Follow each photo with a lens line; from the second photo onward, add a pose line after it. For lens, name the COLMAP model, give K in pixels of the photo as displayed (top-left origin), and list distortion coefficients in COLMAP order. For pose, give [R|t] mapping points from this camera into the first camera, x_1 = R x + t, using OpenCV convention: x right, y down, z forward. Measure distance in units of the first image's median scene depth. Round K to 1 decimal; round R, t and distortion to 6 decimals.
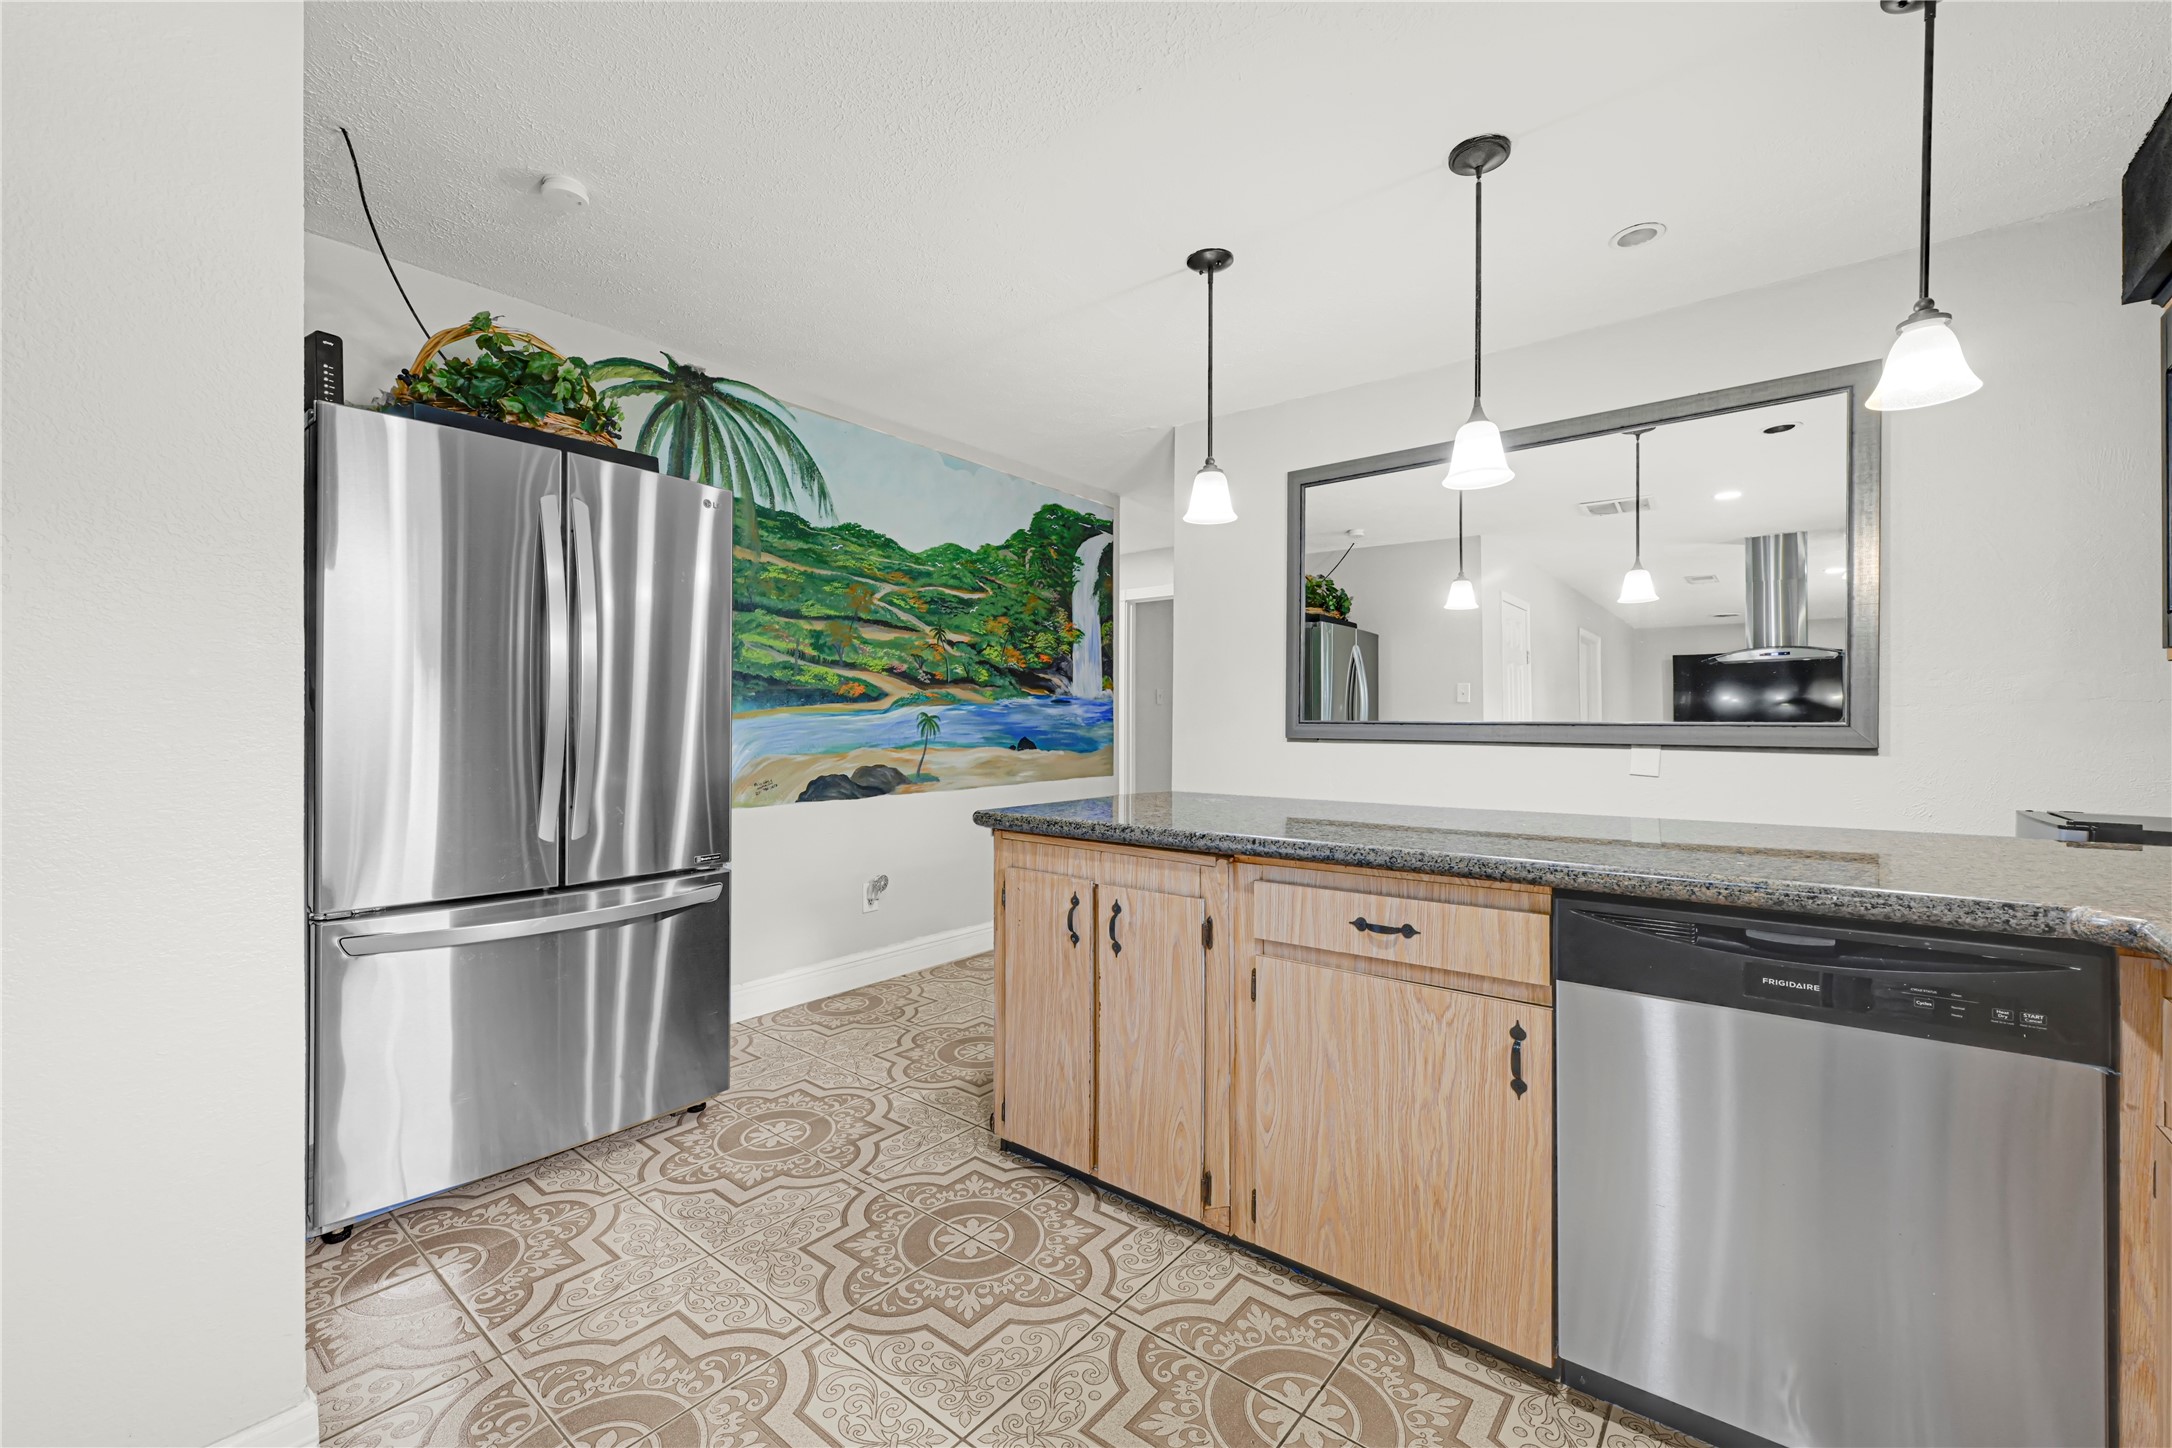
lens RADIAL K [[886.4, 0, 1083.7], [0, 886.4, 725.2], [0, 0, 1]] dist [0.007017, 0.000786]
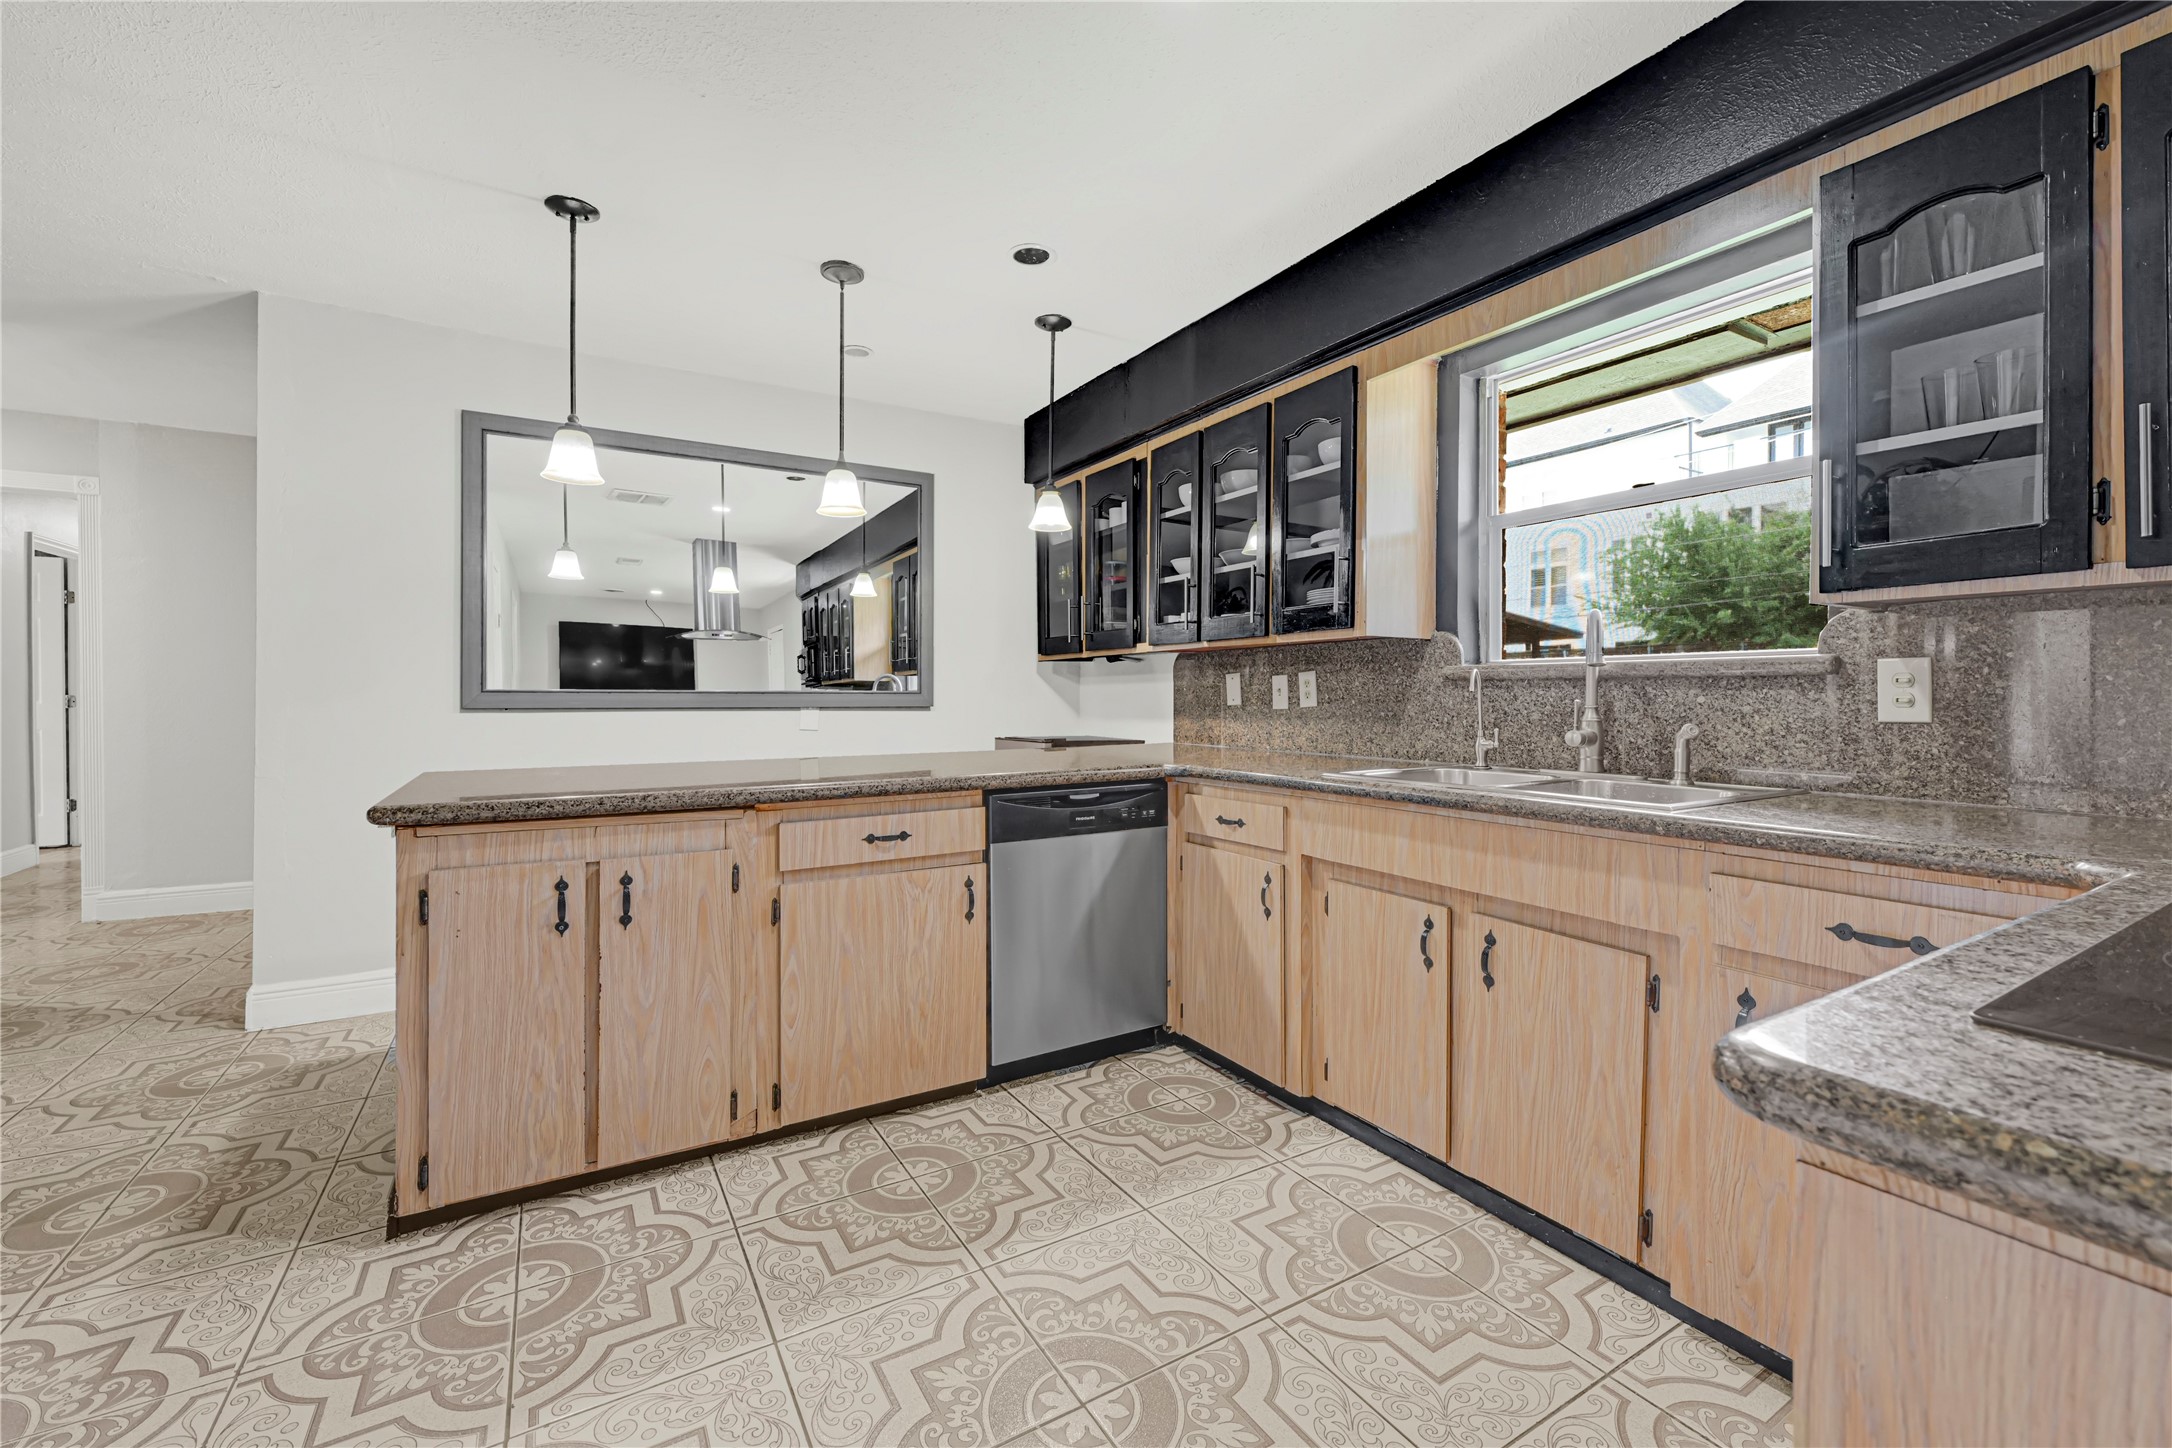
lens RADIAL K [[886.4, 0, 1093.0], [0, 886.4, 692.4], [0, 0, 1]] dist [0.007017, 0.000786]
pose [[0.347825, -0.002883, 0.937555, -0.804533], [0.002345, 0.999995, 0.002205, -0.003193], [-0.937556, 0.001432, 0.347830, 0.192771]]
